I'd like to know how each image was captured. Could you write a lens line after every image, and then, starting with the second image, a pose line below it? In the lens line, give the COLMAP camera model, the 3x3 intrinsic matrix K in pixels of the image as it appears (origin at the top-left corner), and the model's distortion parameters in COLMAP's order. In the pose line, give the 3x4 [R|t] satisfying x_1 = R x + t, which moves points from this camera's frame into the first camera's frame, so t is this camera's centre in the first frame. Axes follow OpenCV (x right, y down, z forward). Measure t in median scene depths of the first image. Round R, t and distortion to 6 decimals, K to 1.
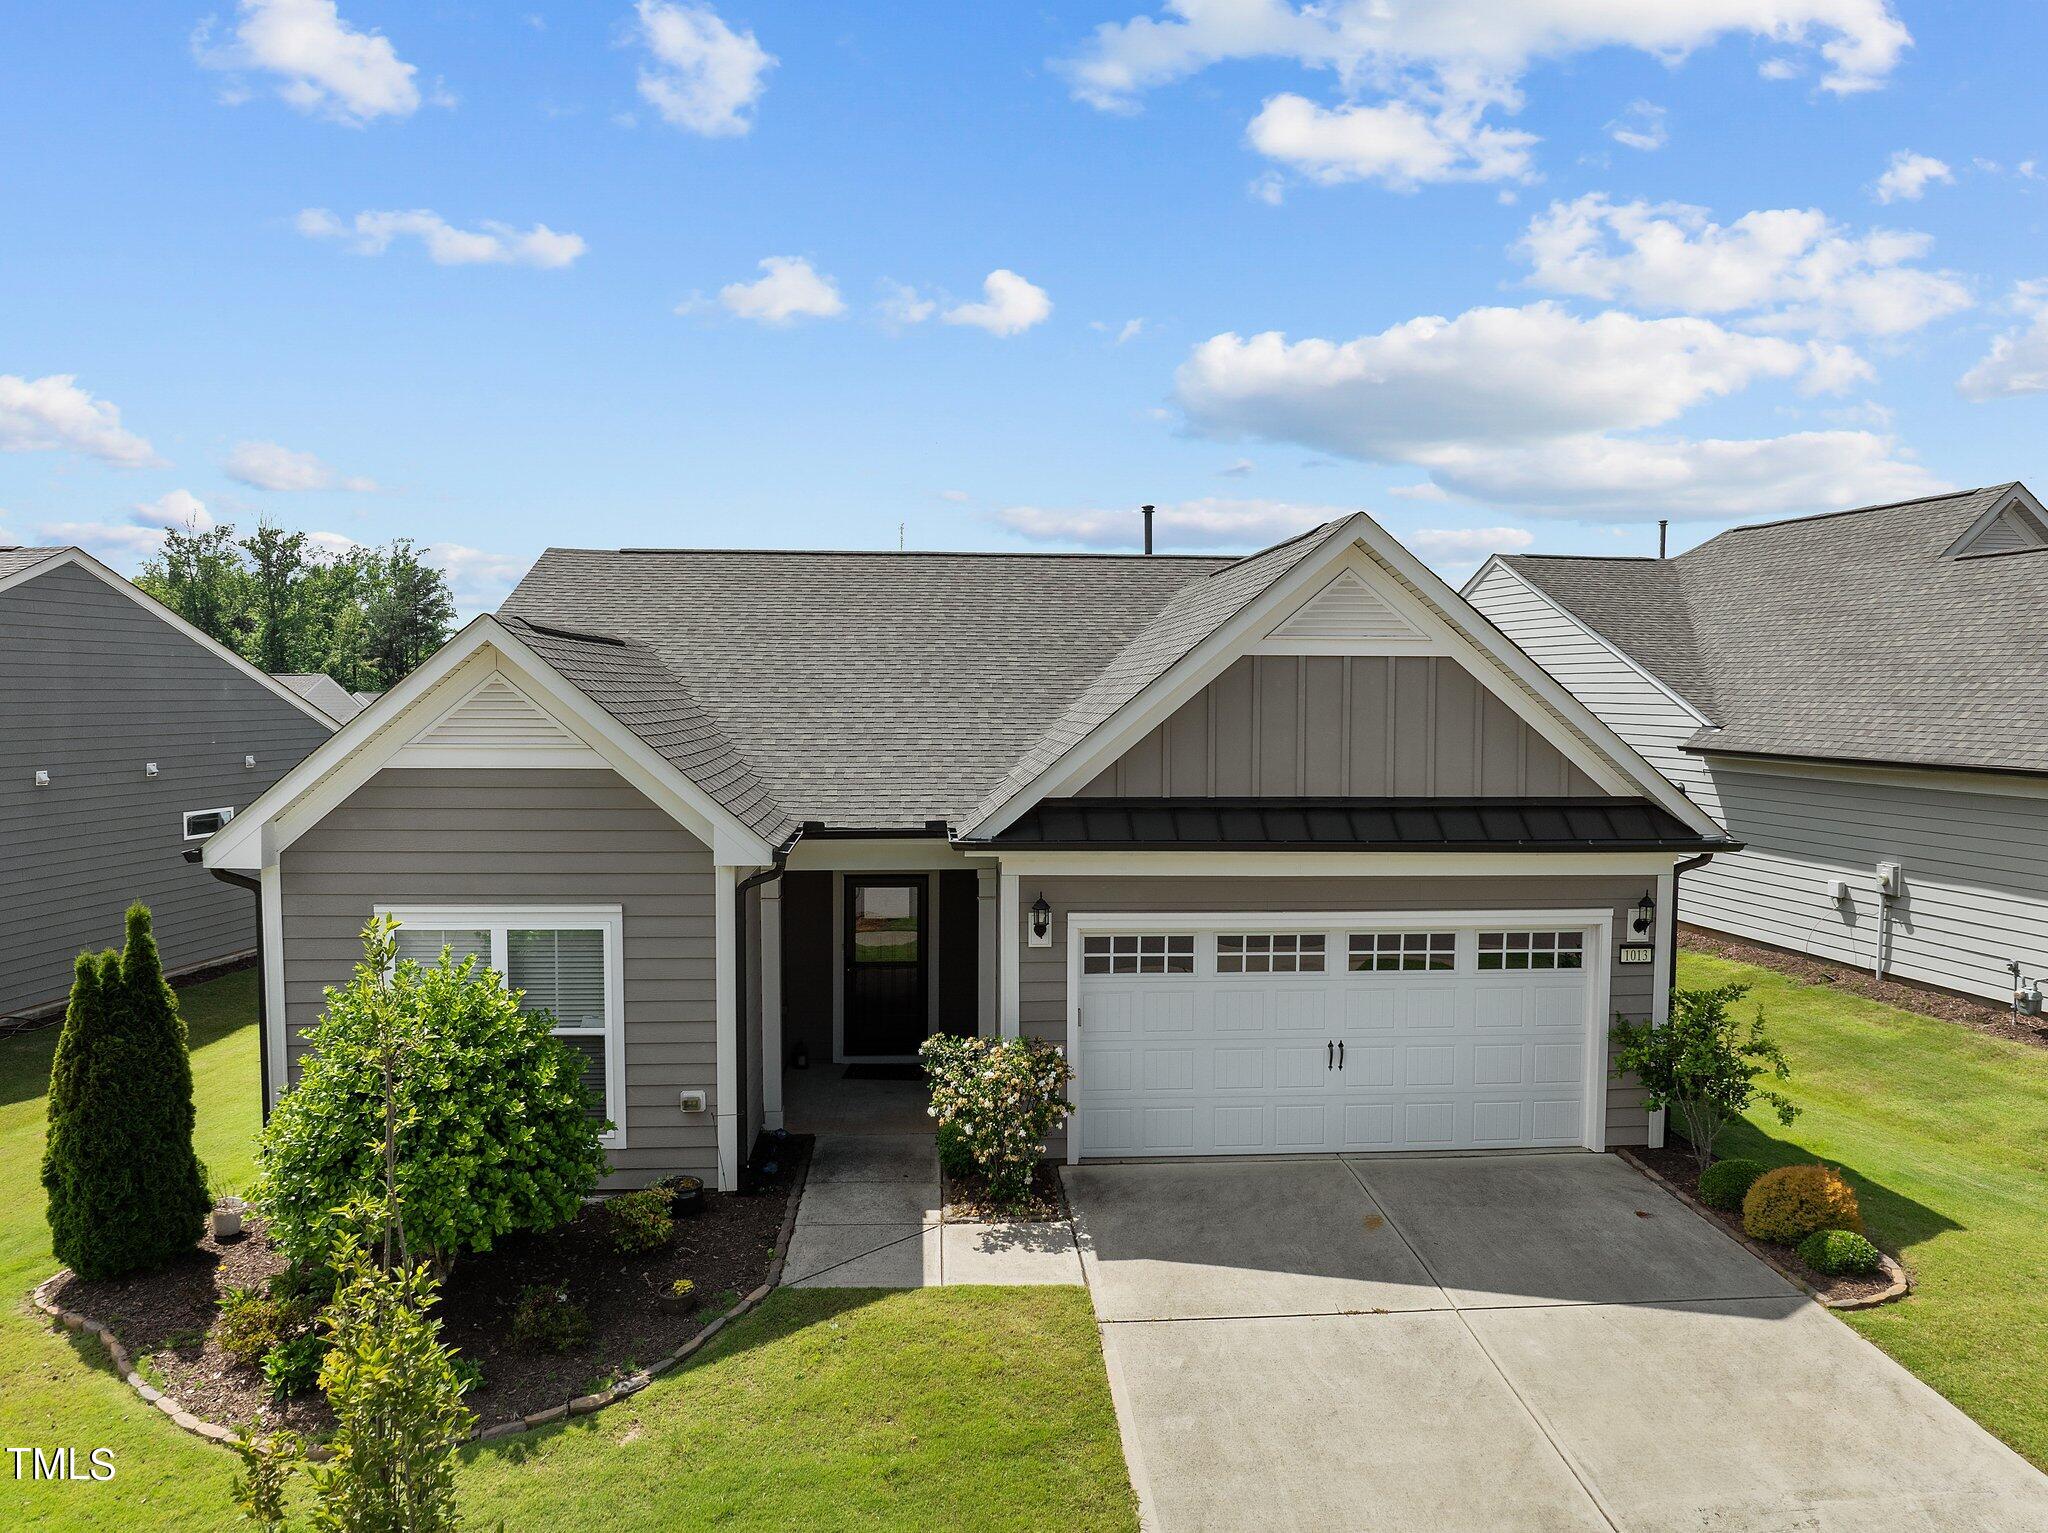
lens RADIAL K [[1439.8, 0, 1016.9], [0, 1439.8, 770.0], [0, 0, 1]] dist [-0.024803, -0.004714]
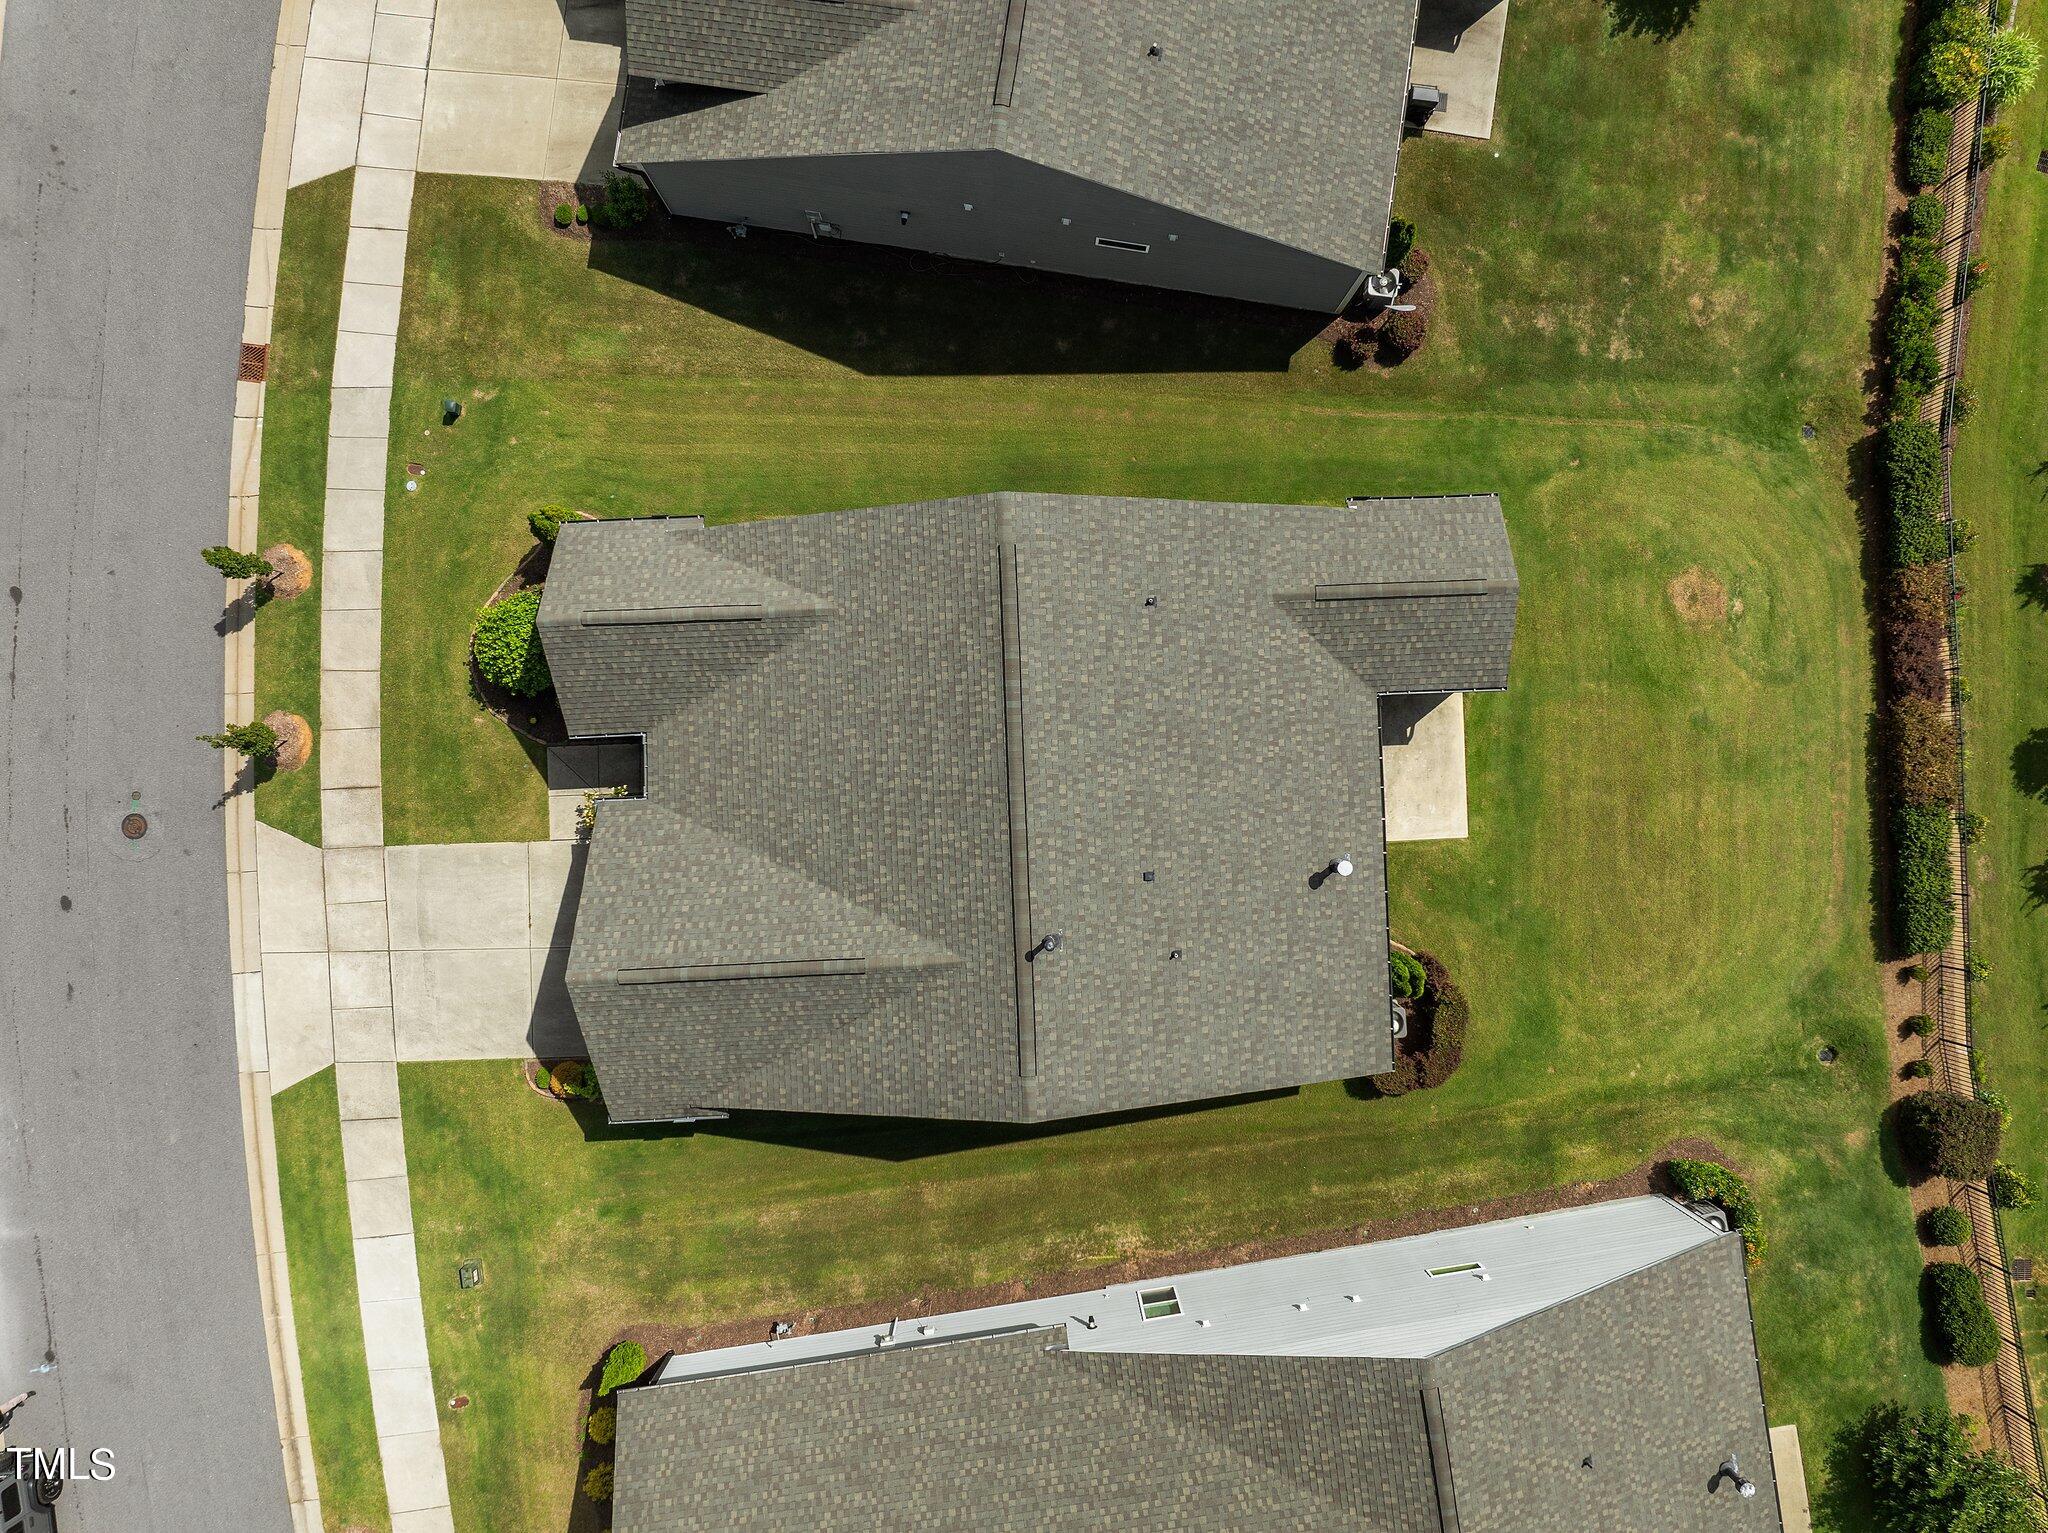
lens RADIAL K [[1429.7, 0, 1027.9], [0, 1429.7, 776.0], [0, 0, 1]] dist [-0.061931, 0.037040]
pose [[-0.022636, 0.999716, -0.007504, -0.080268], [-0.063992, 0.006042, 0.997932, -2.419266], [0.997694, 0.023070, 0.063837, 1.540493]]
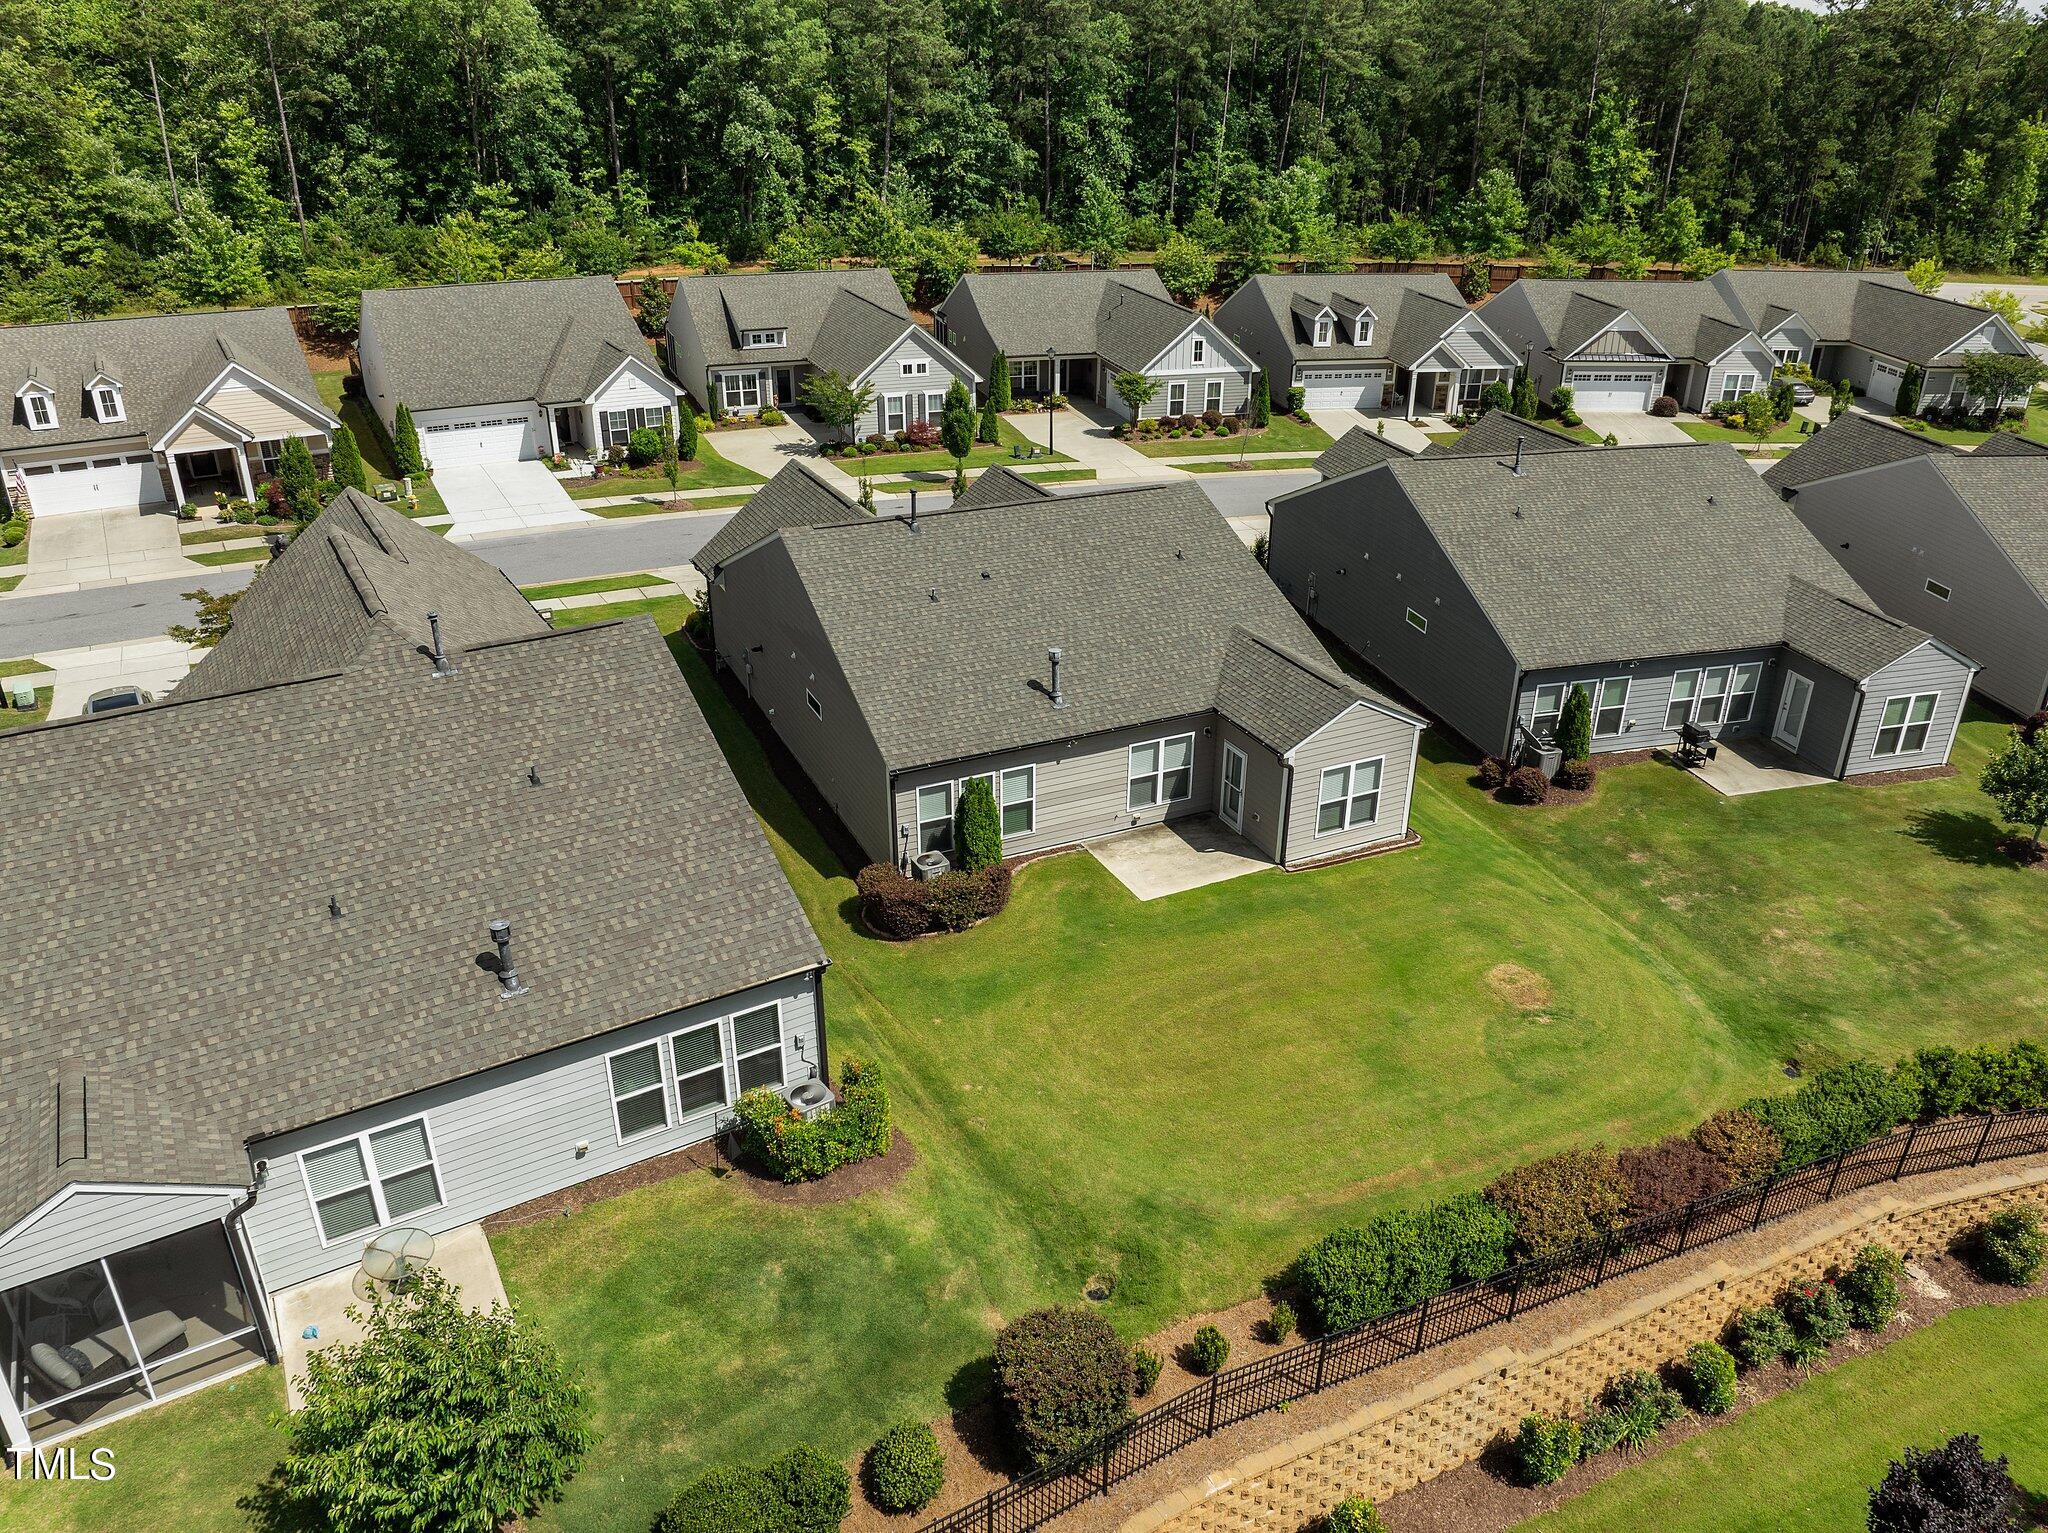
lens RADIAL K [[1435.7, 0, 1026.6], [0, 1435.7, 774.8], [0, 0, 1]] dist [-0.039883, 0.002379]
pose [[-0.930571, 0.150477, -0.333759, 0.997246], [-0.031436, 0.875421, 0.482337, -1.211641], [0.364761, 0.459341, -0.809911, 4.411506]]
